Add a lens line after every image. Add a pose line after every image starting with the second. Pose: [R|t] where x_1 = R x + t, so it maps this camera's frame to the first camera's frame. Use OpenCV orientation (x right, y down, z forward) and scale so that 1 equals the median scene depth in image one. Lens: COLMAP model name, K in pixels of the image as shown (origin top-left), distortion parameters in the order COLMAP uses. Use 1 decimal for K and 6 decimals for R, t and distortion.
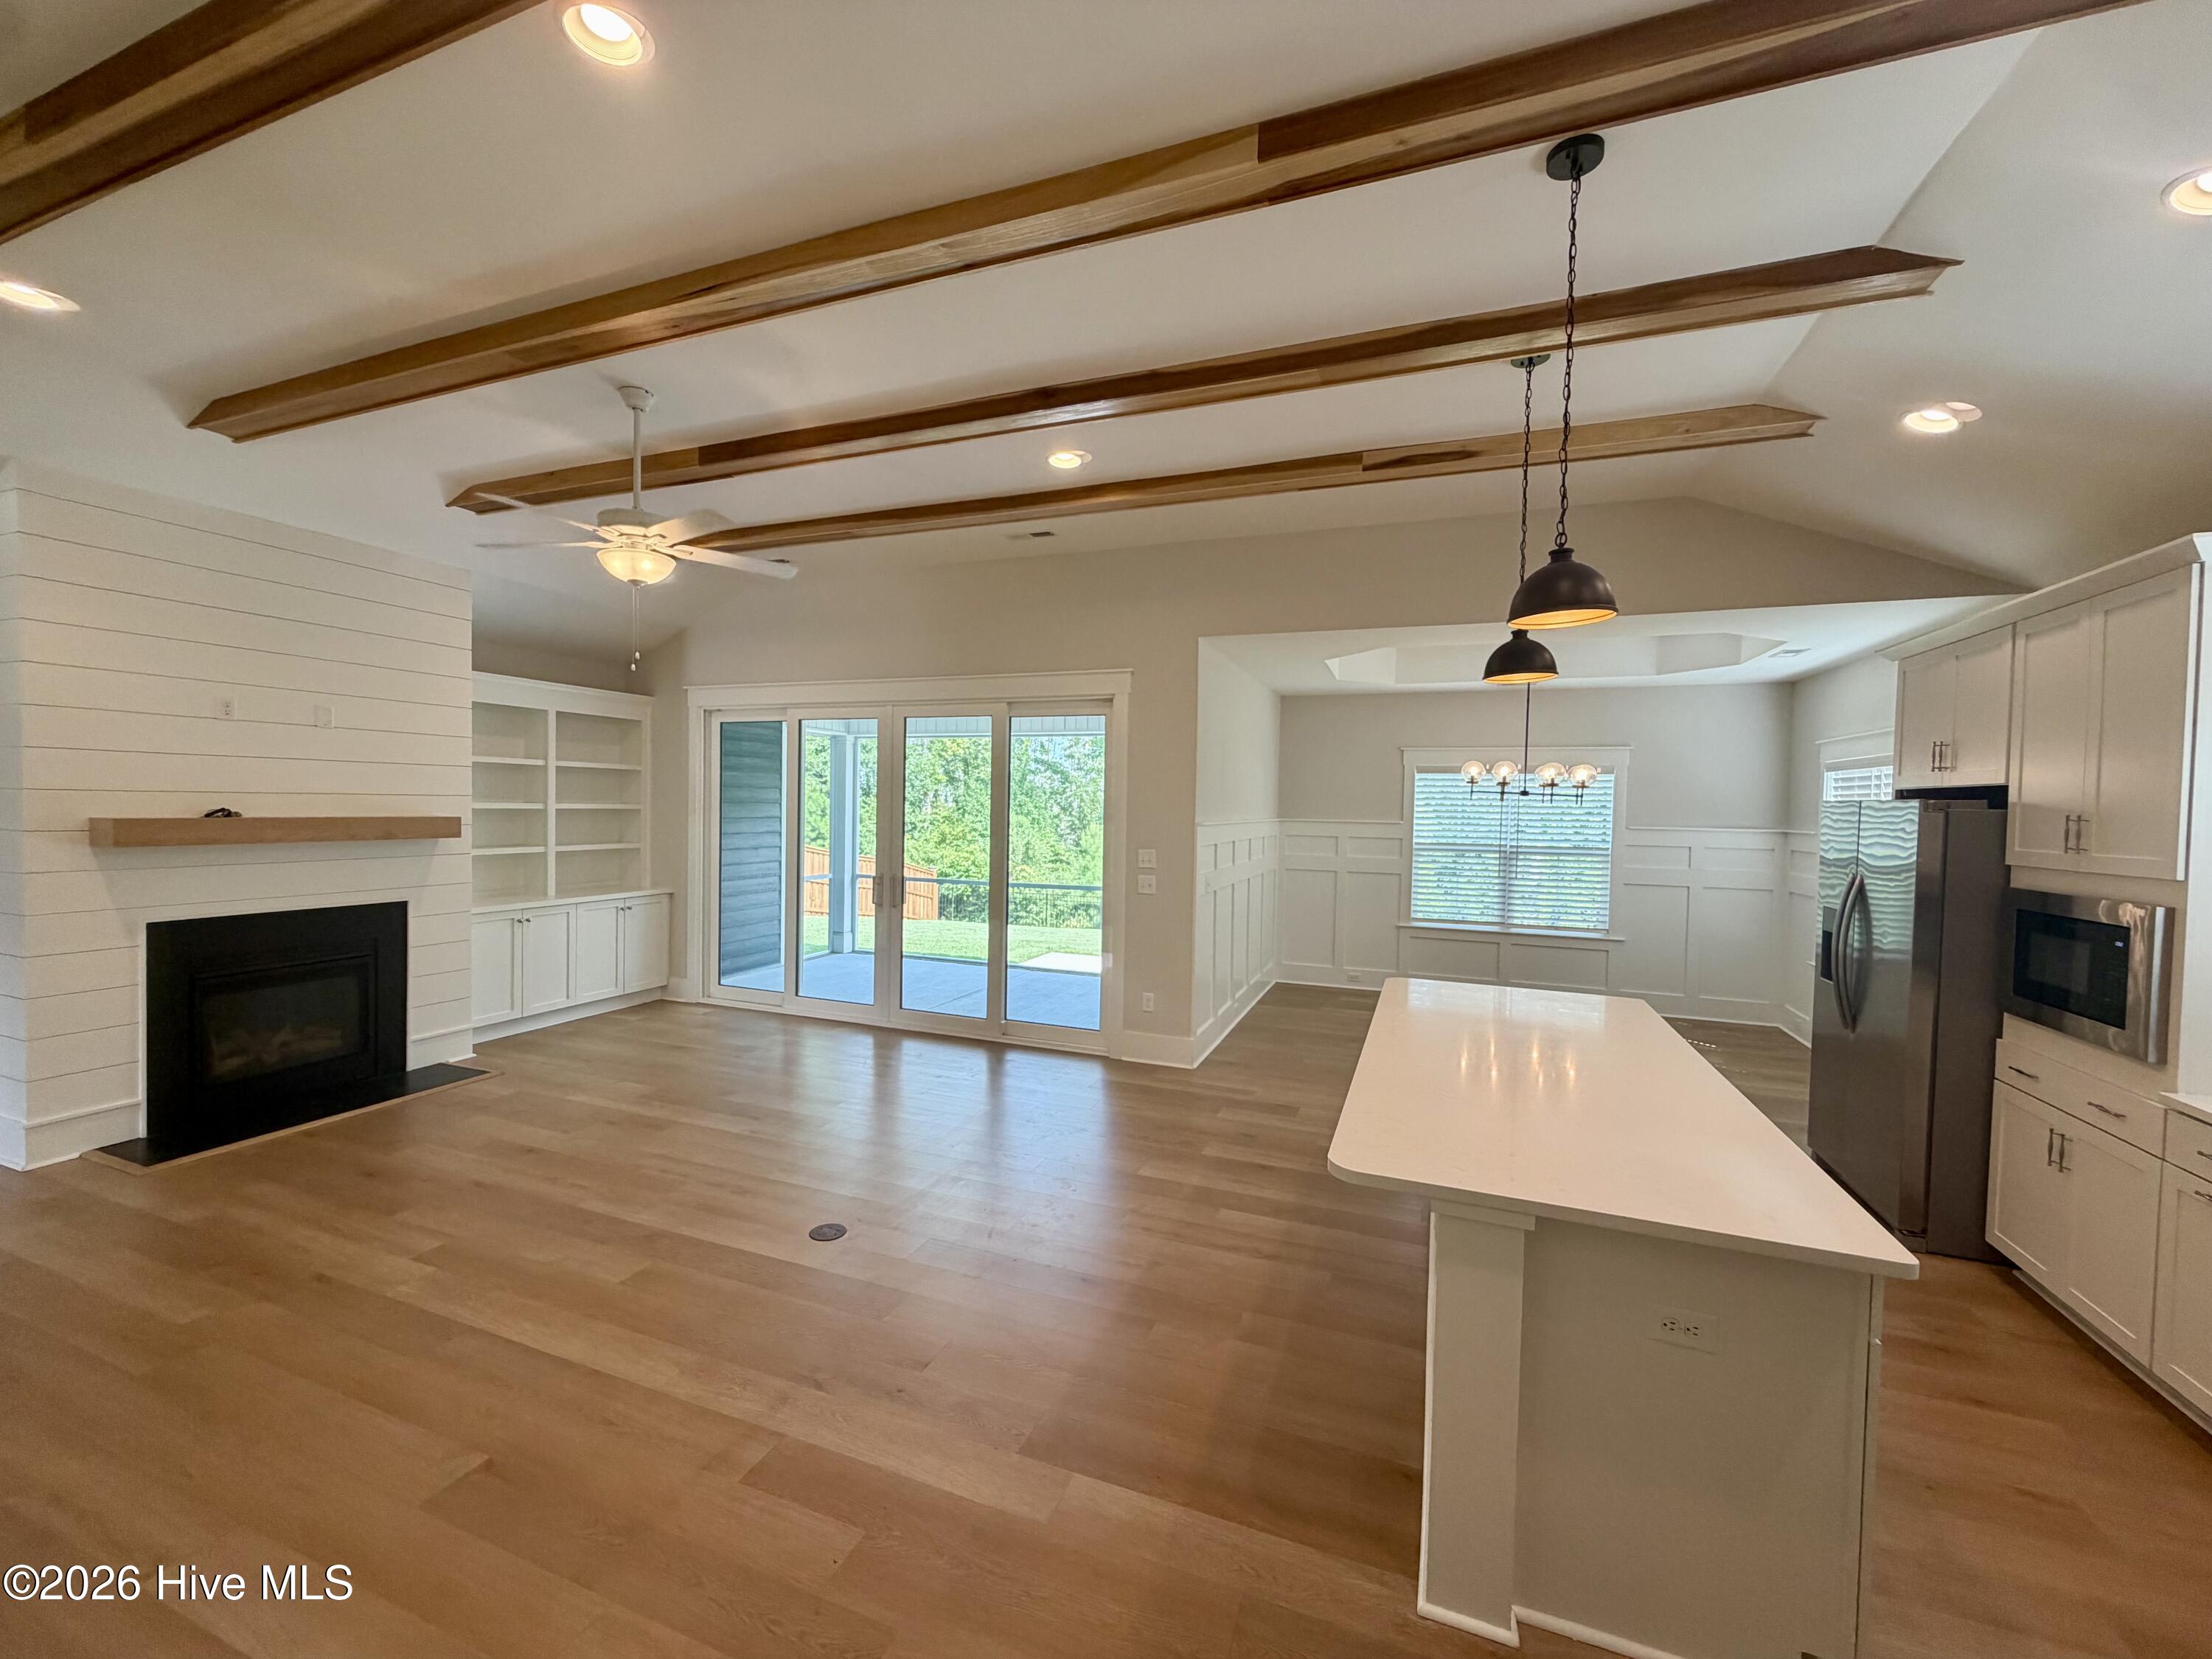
lens RADIAL K [[885.8, 0, 1097.5], [0, 885.8, 828.2], [0, 0, 1]] dist [-0.000636, -0.000137]
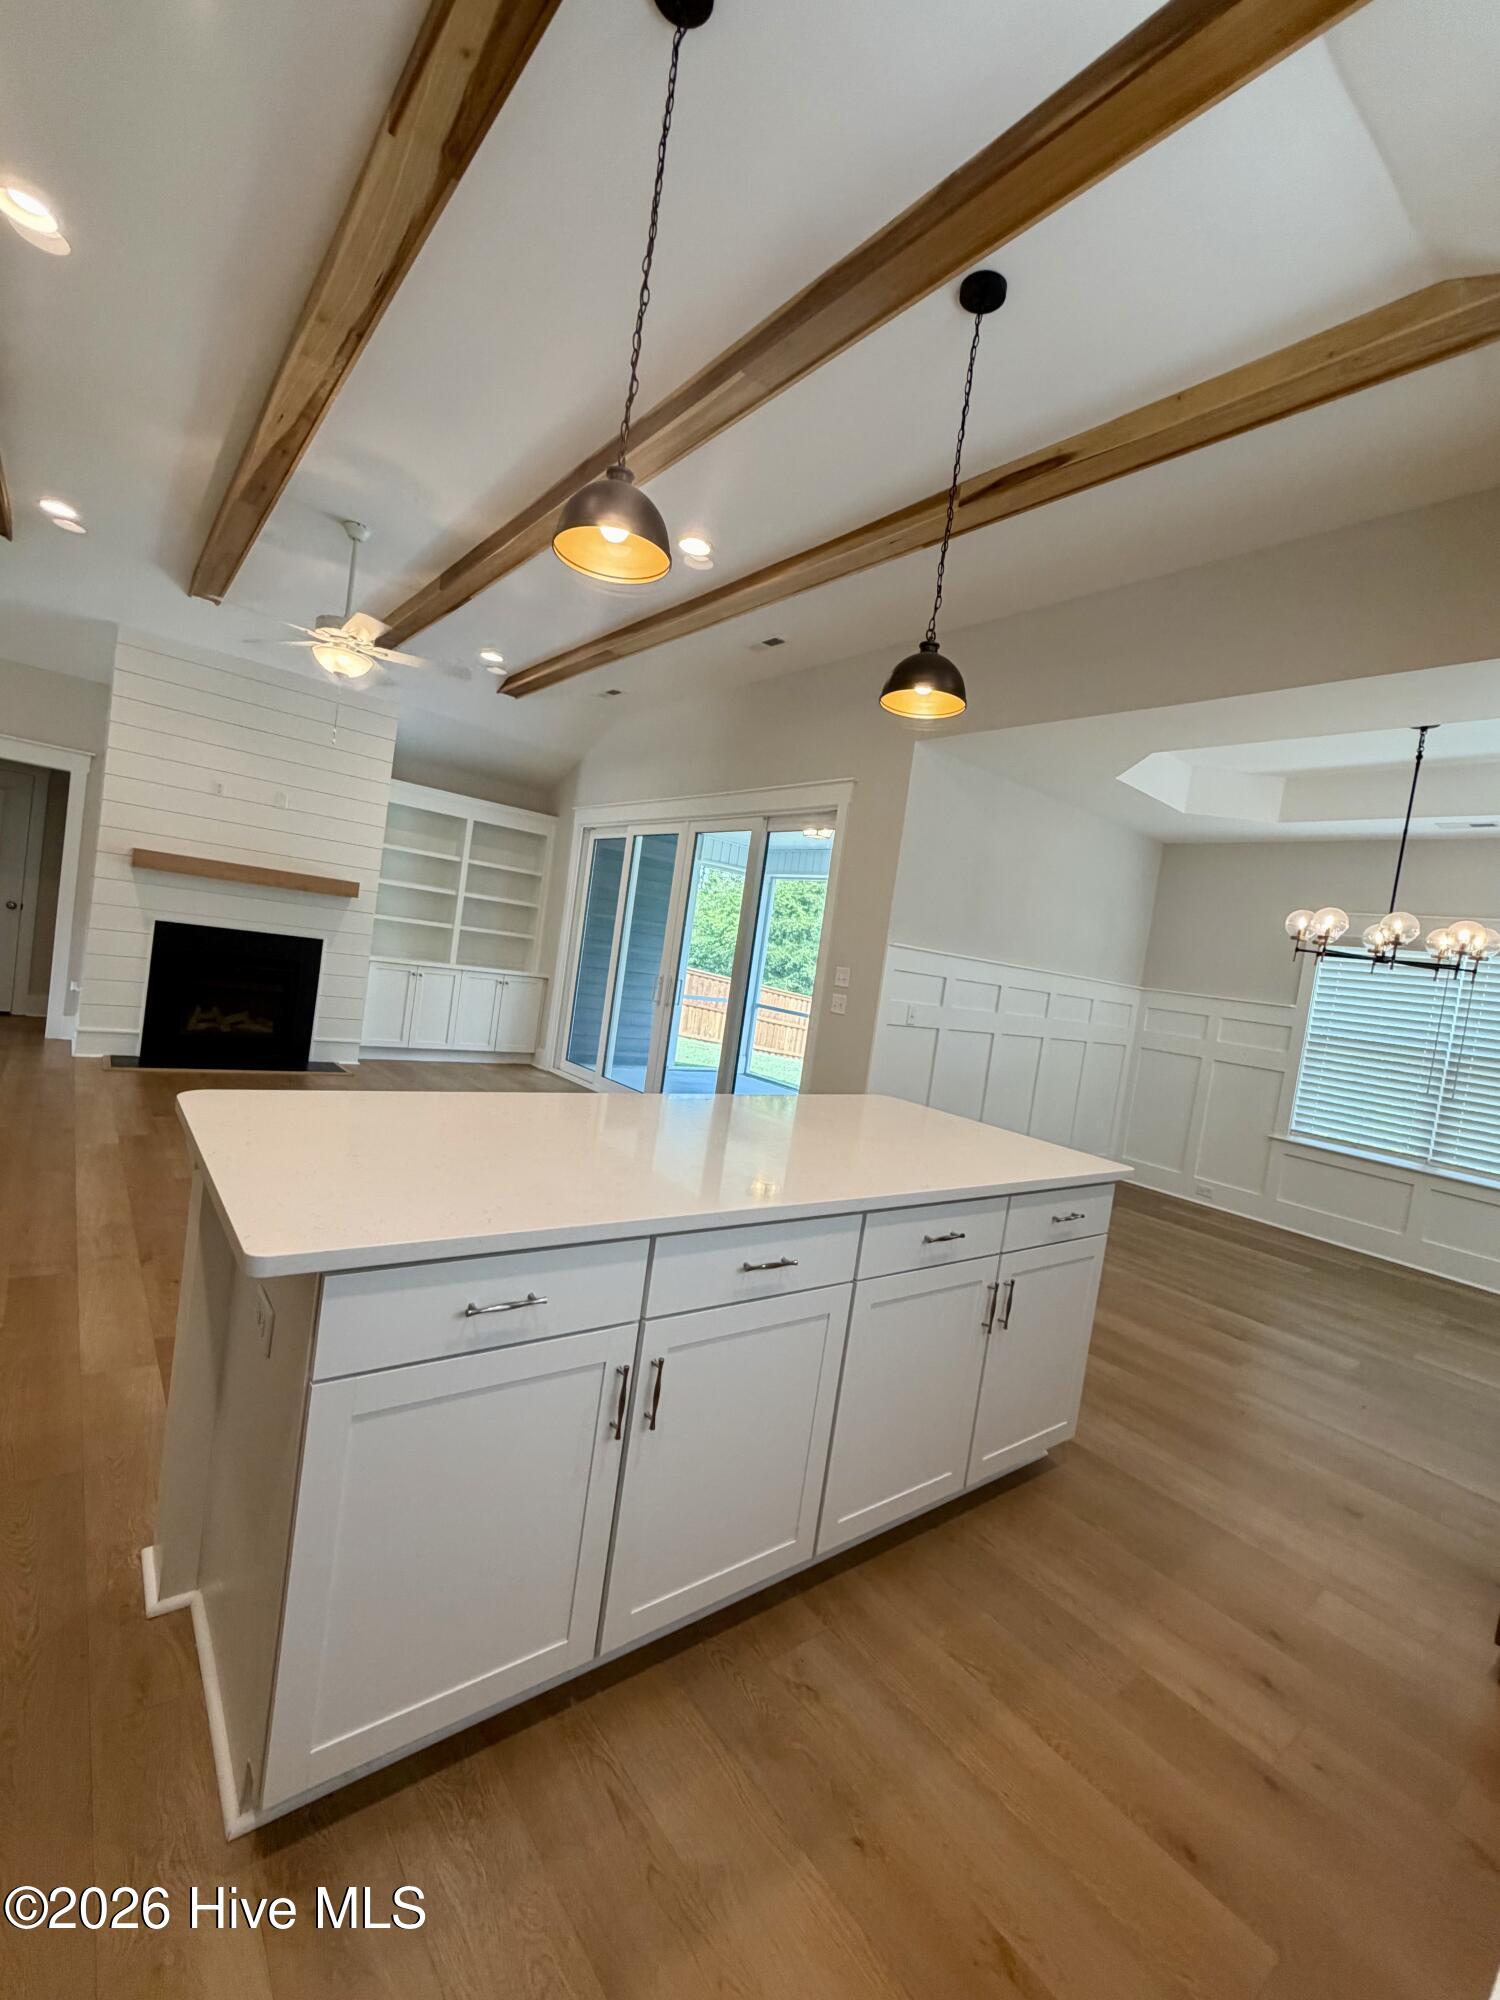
lens RADIAL K [[856.8, 0, 750.6], [0, 856.8, 998.0], [0, 0, 1]] dist [-0.001090, -0.000348]
pose [[0.859758, 0.124964, -0.495176, 0.399273], [-0.136090, 0.990602, 0.013703, 0.053506], [0.492235, 0.055607, 0.868685, 0.143653]]
